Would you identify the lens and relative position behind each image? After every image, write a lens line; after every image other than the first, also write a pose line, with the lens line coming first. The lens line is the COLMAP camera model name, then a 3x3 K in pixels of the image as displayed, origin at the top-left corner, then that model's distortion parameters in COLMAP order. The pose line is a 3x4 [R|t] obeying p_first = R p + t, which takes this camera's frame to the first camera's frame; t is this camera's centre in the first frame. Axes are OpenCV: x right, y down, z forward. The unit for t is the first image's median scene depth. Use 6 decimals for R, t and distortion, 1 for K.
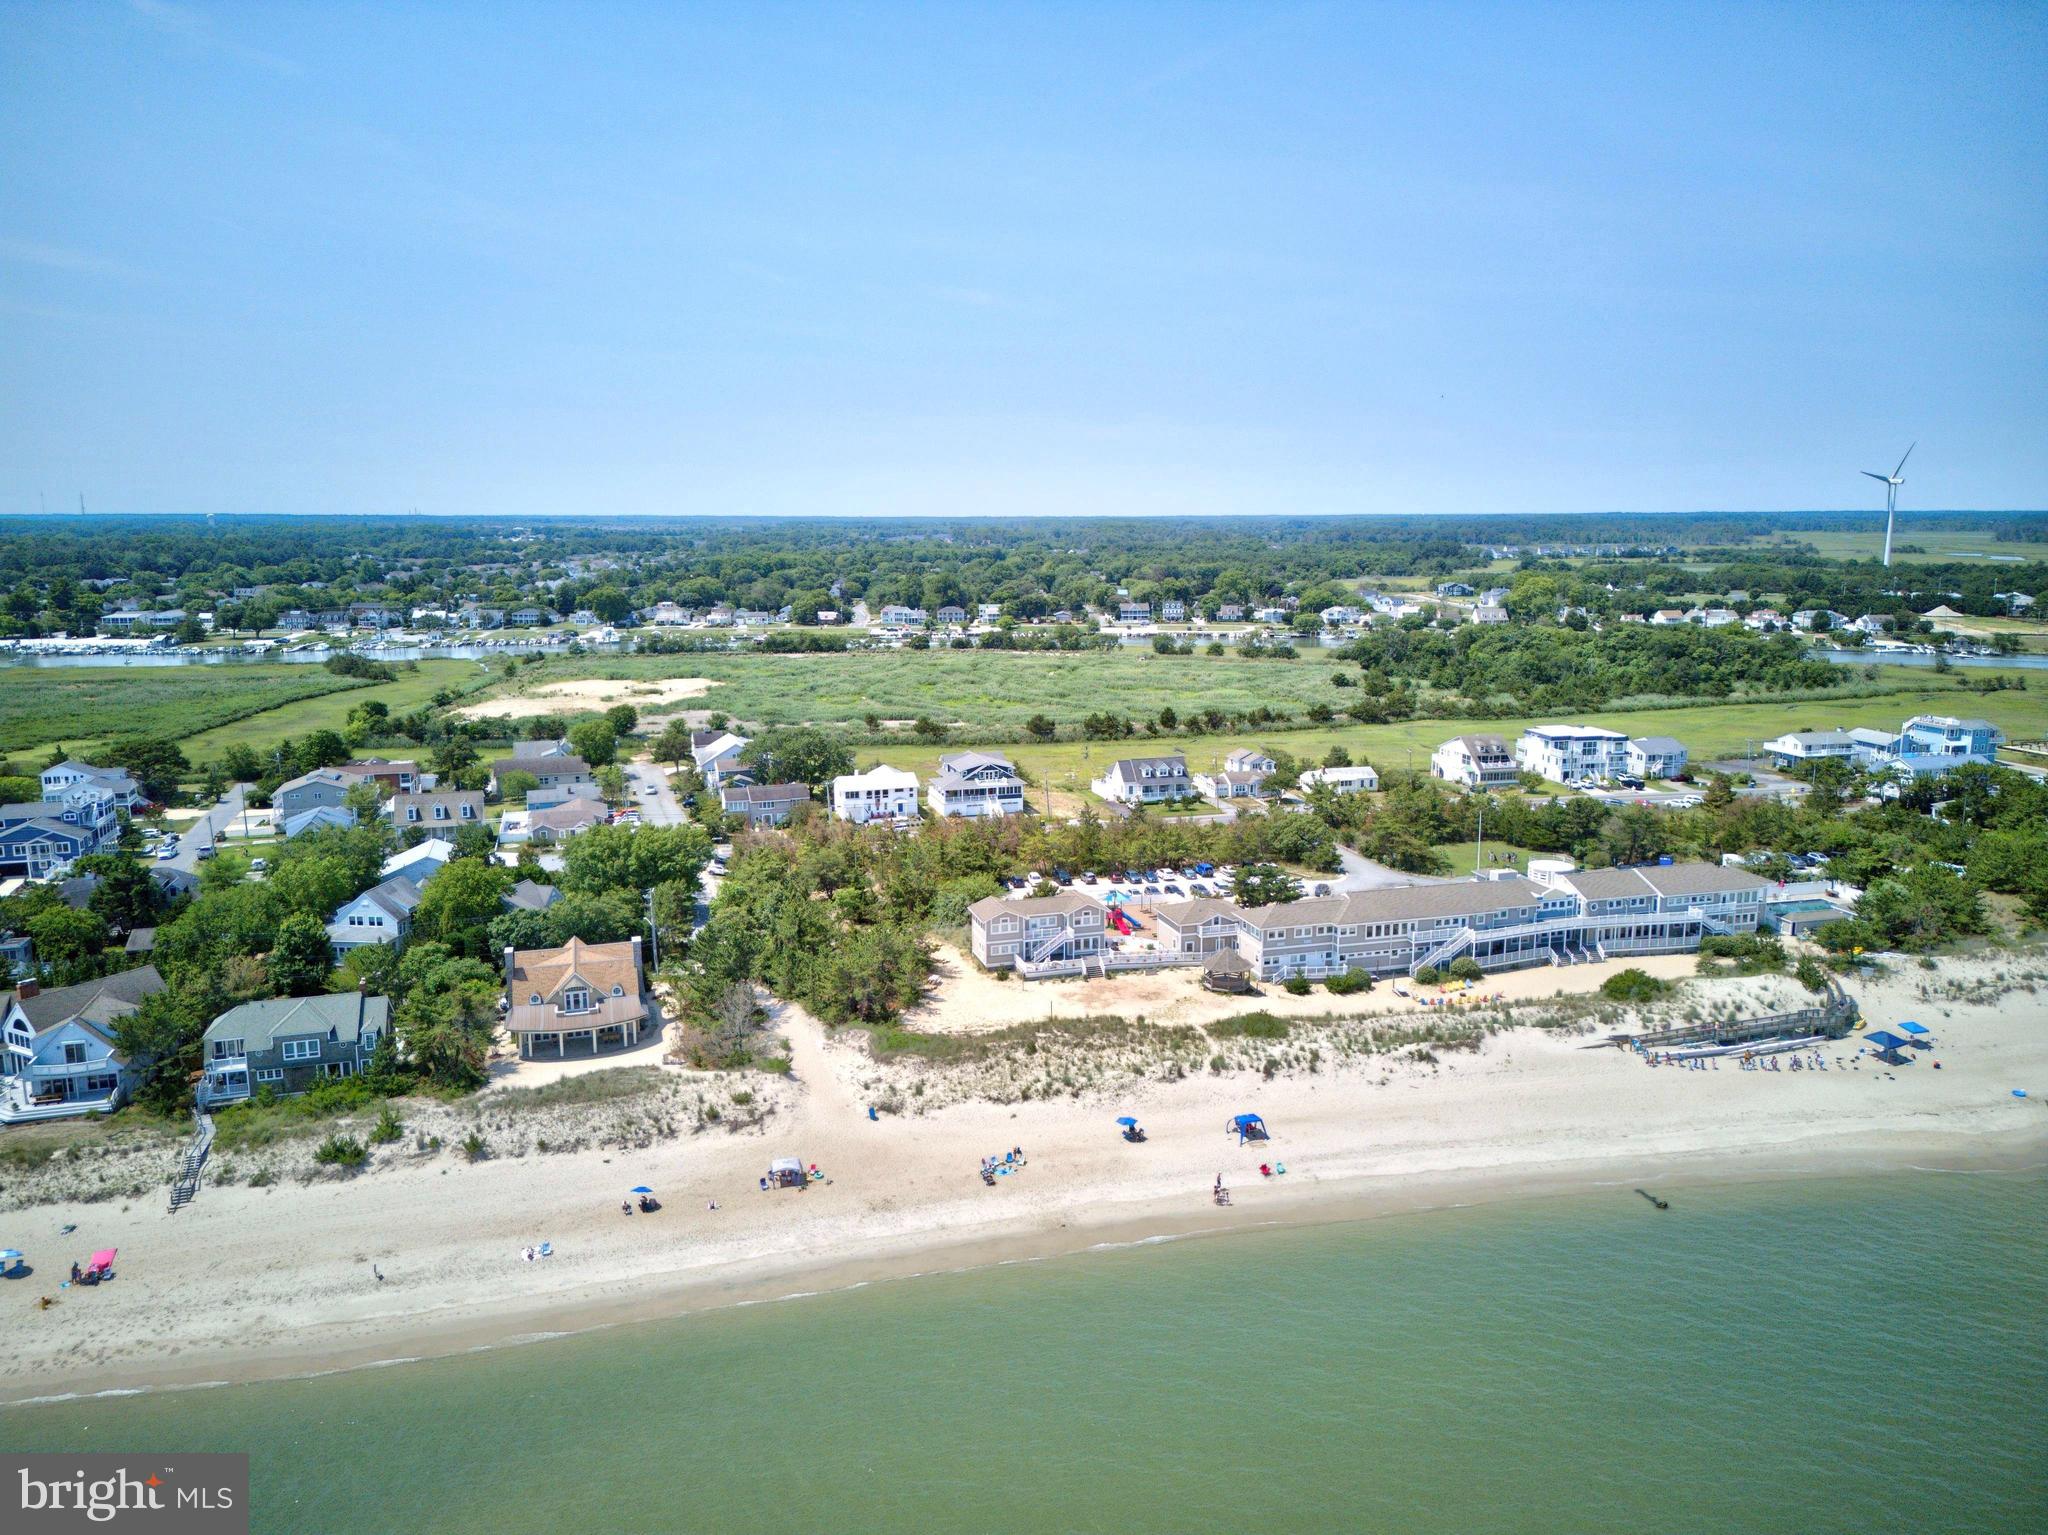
lens RADIAL K [[1440.4, 0, 1020.6], [0, 1440.4, 769.3], [0, 0, 1]] dist [0.071359, -0.066149]
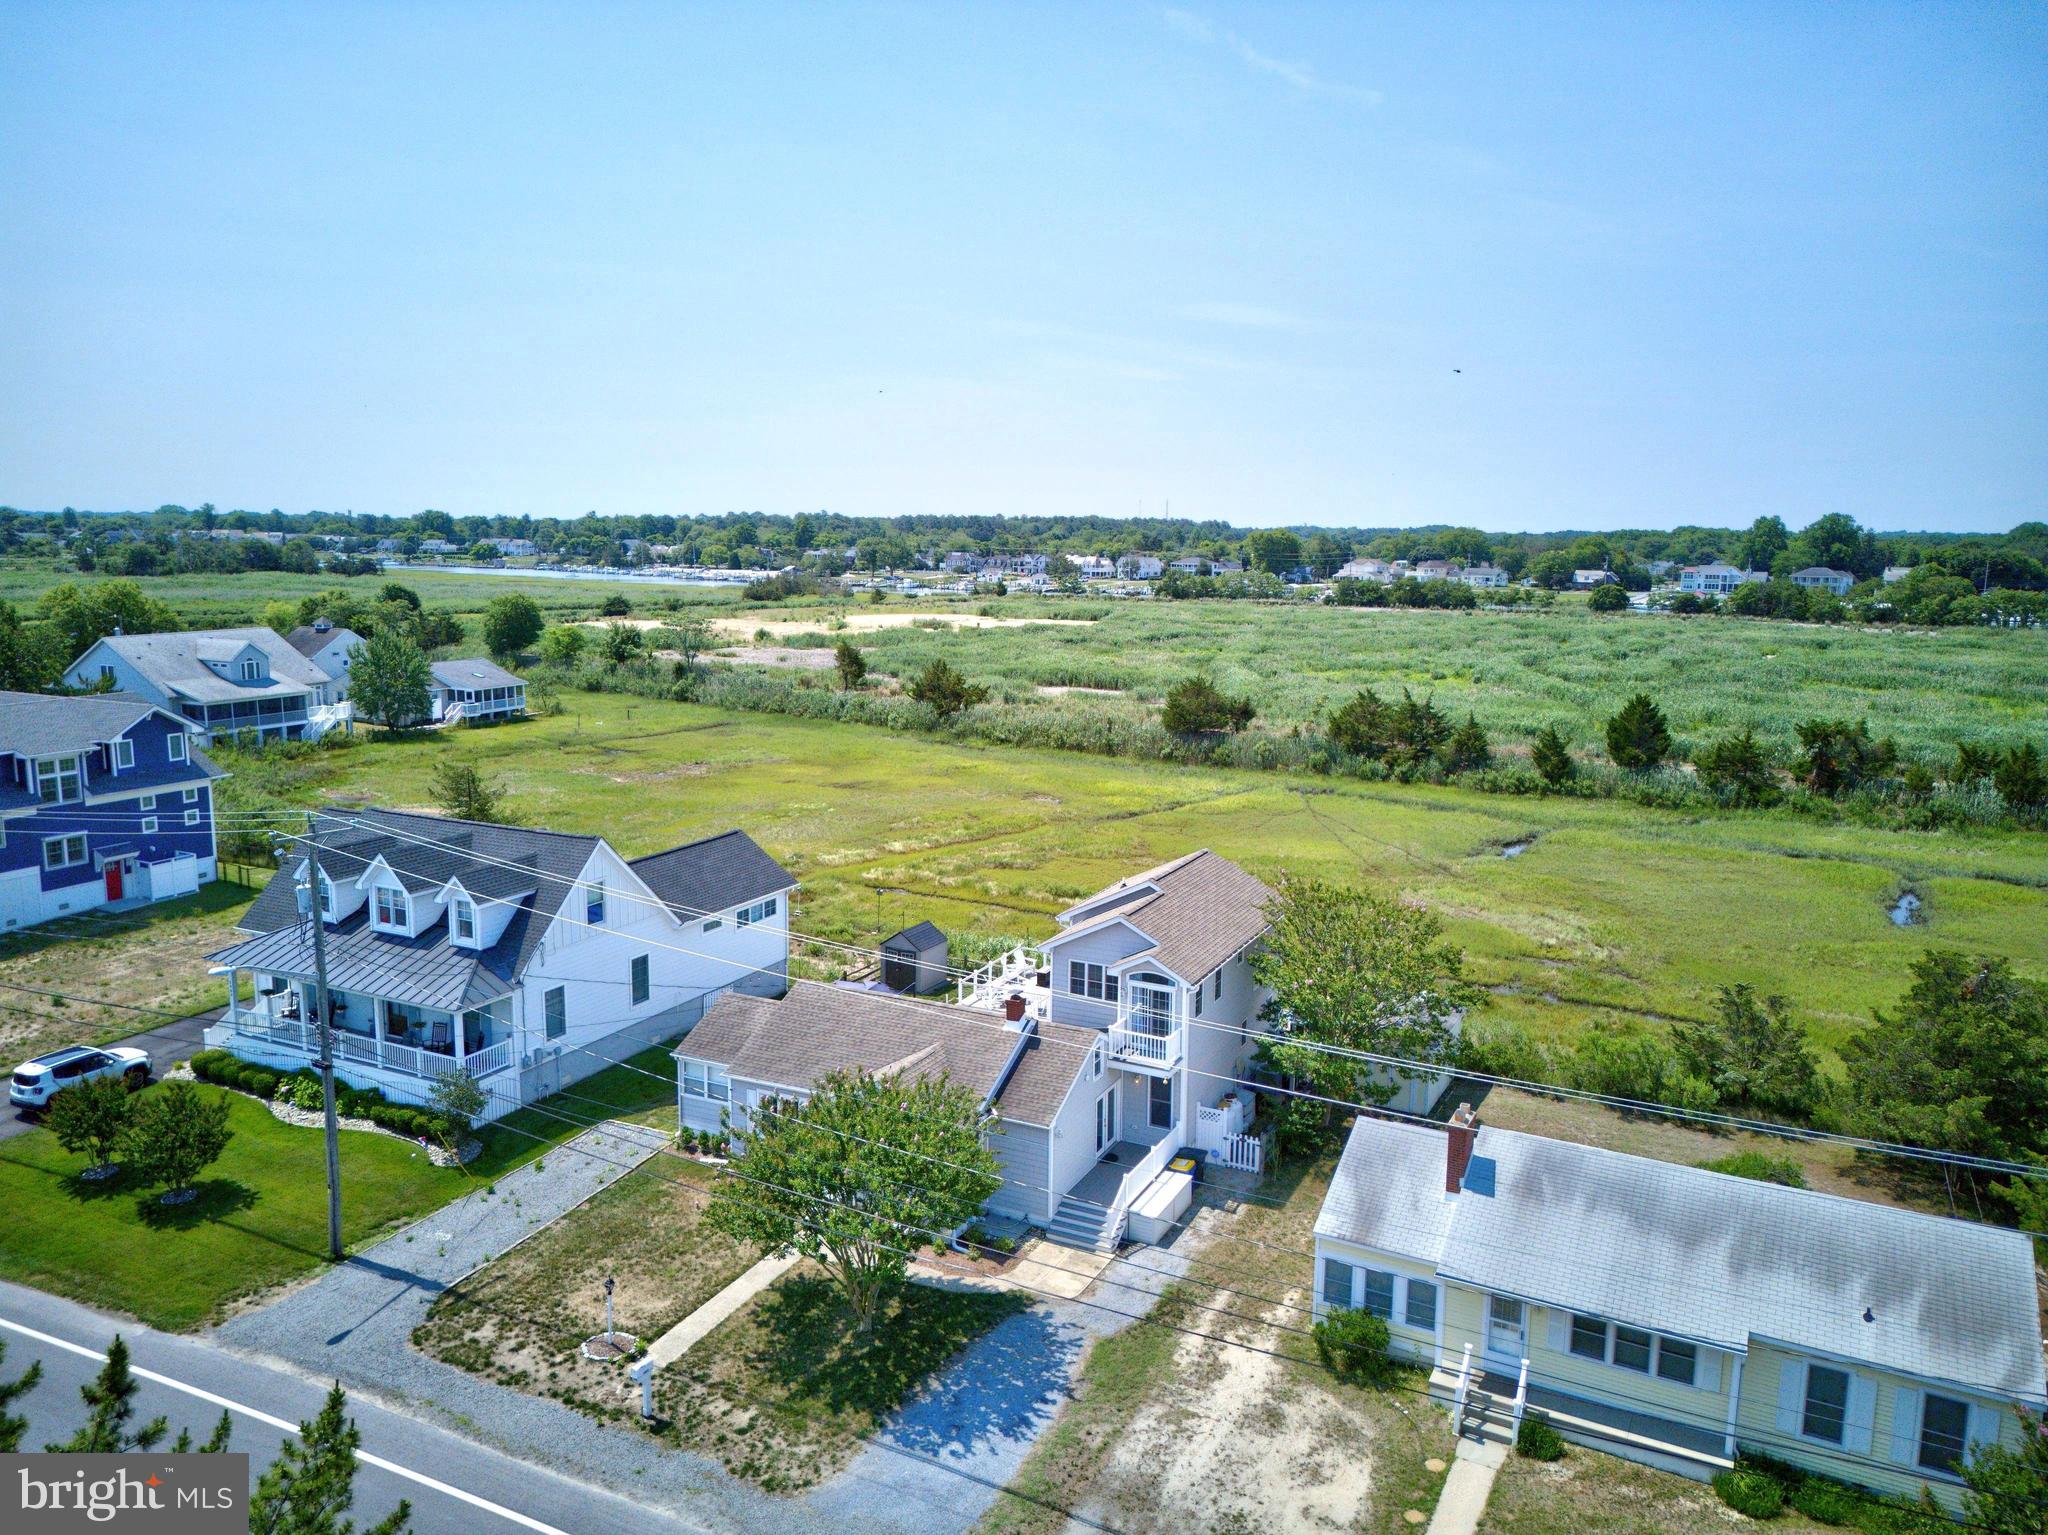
lens RADIAL K [[1440.4, 0, 1026.8], [0, 1440.4, 772.3], [0, 0, 1]] dist [0.071359, -0.066149]
pose [[0.750767, 0.119103, -0.649740, 0.195851], [-0.128365, 0.991166, 0.033365, -0.021419], [0.647974, 0.058355, 0.759424, 0.683276]]
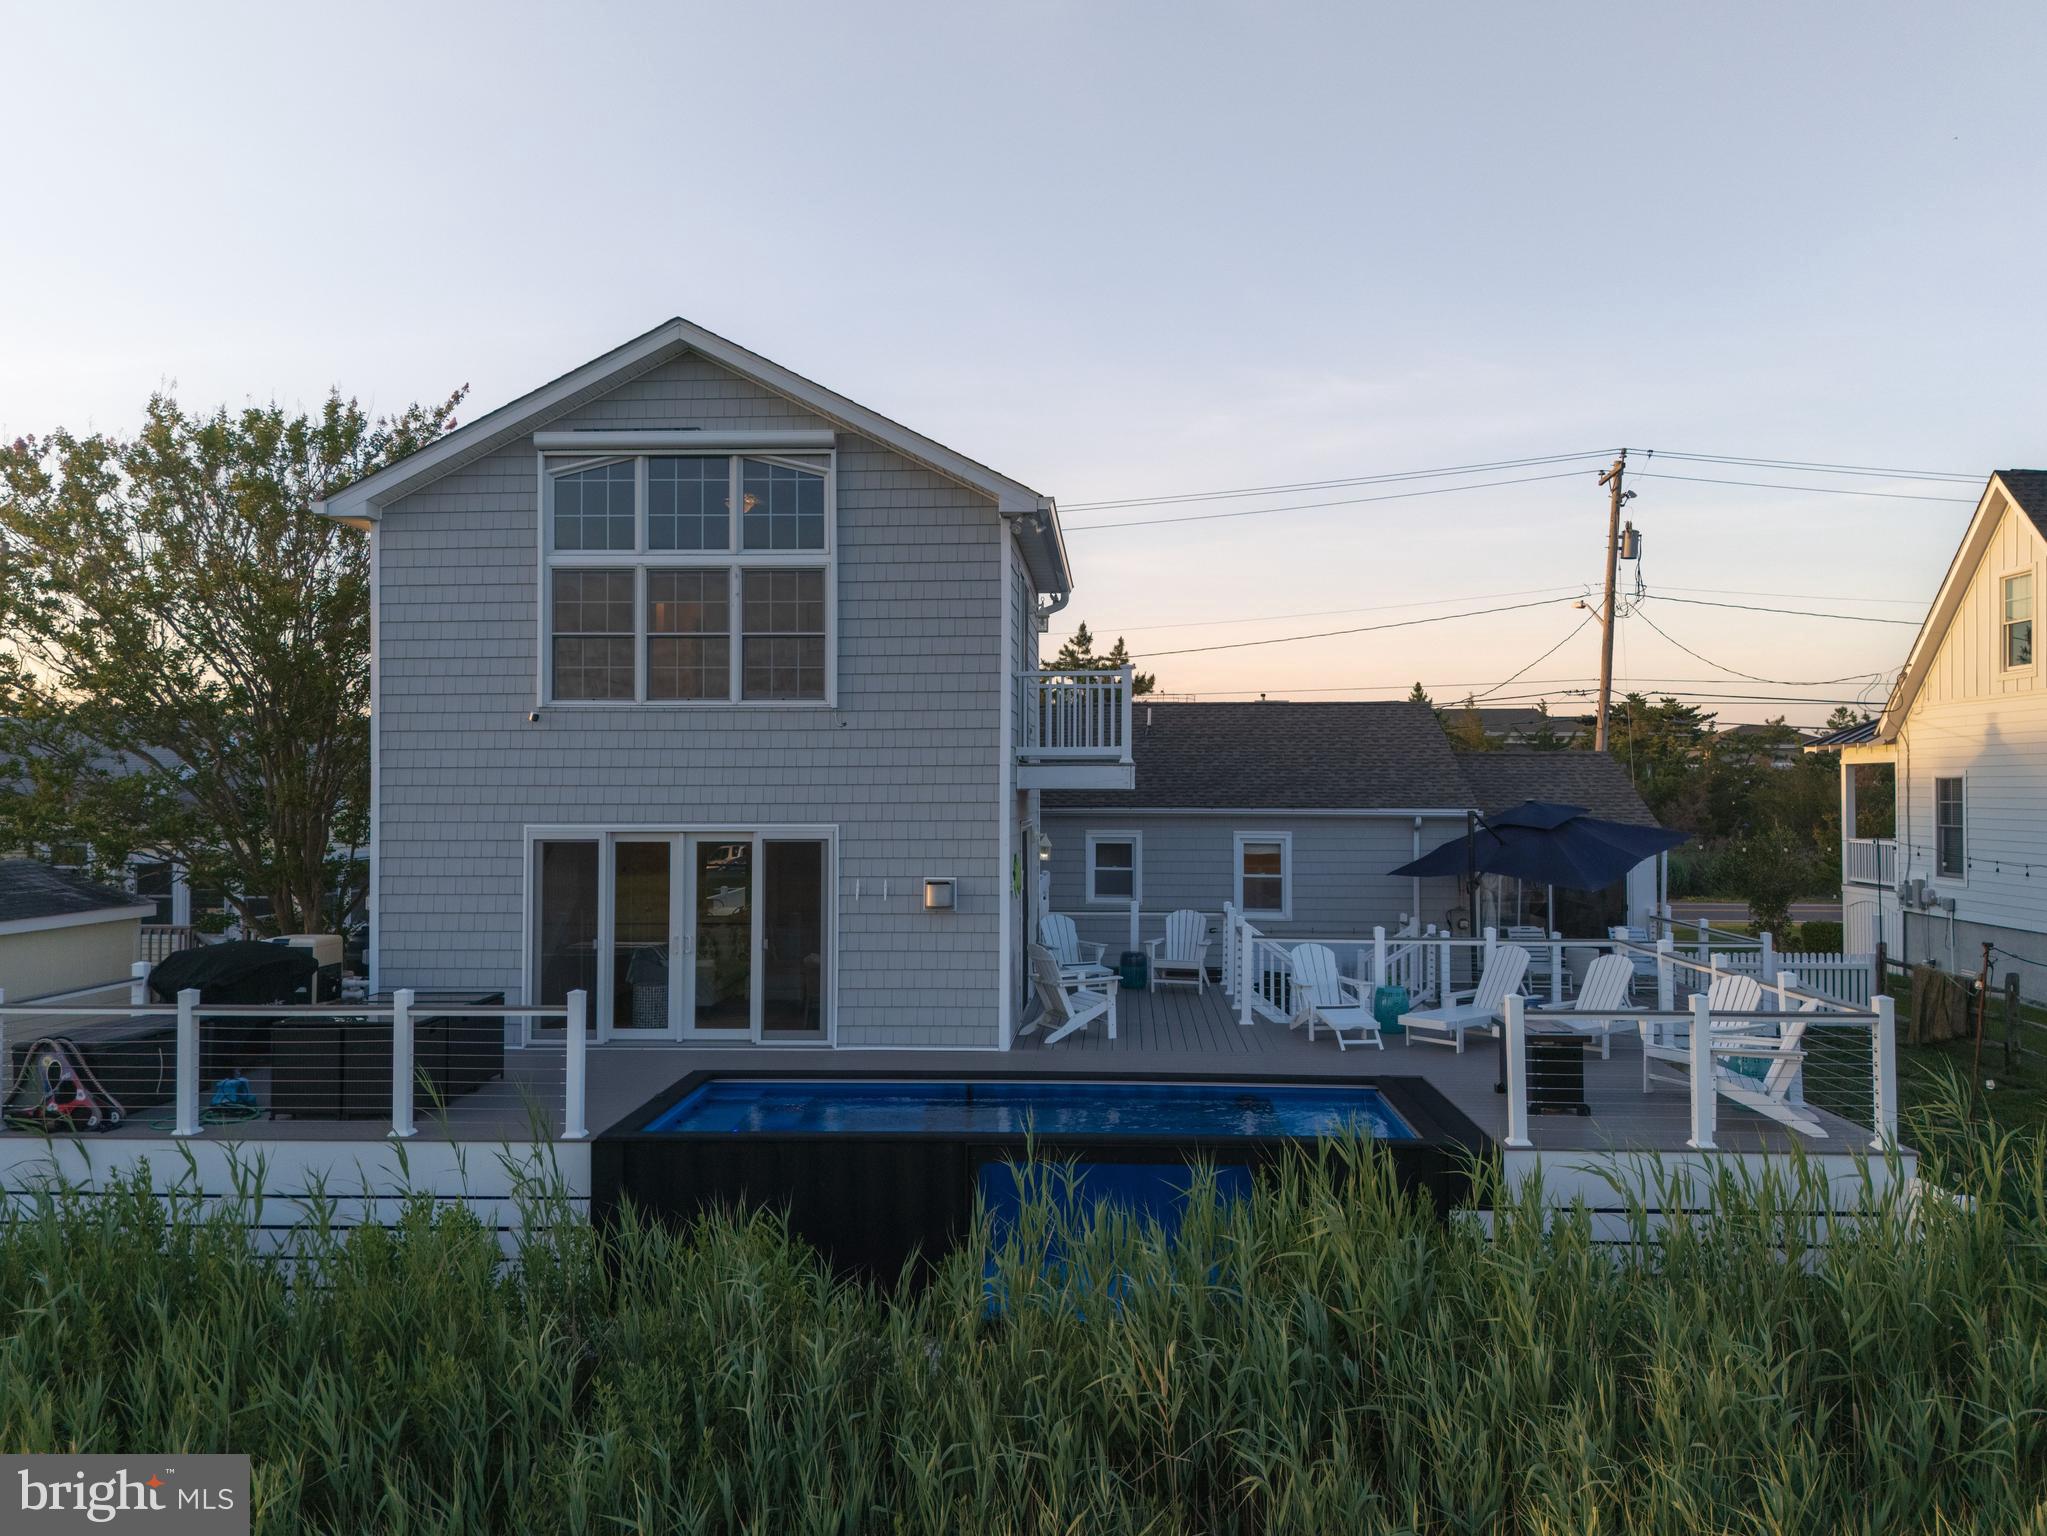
lens RADIAL K [[1531.0, 0, 1022.3], [0, 1531.0, 770.2], [0, 0, 1]] dist [0.042710, -0.009953]
pose [[-0.946506, 0.007484, 0.322600, 0.102273], [0.058789, 0.986999, 0.149591, -0.006496], [-0.317286, 0.160555, -0.934640, 0.830770]]
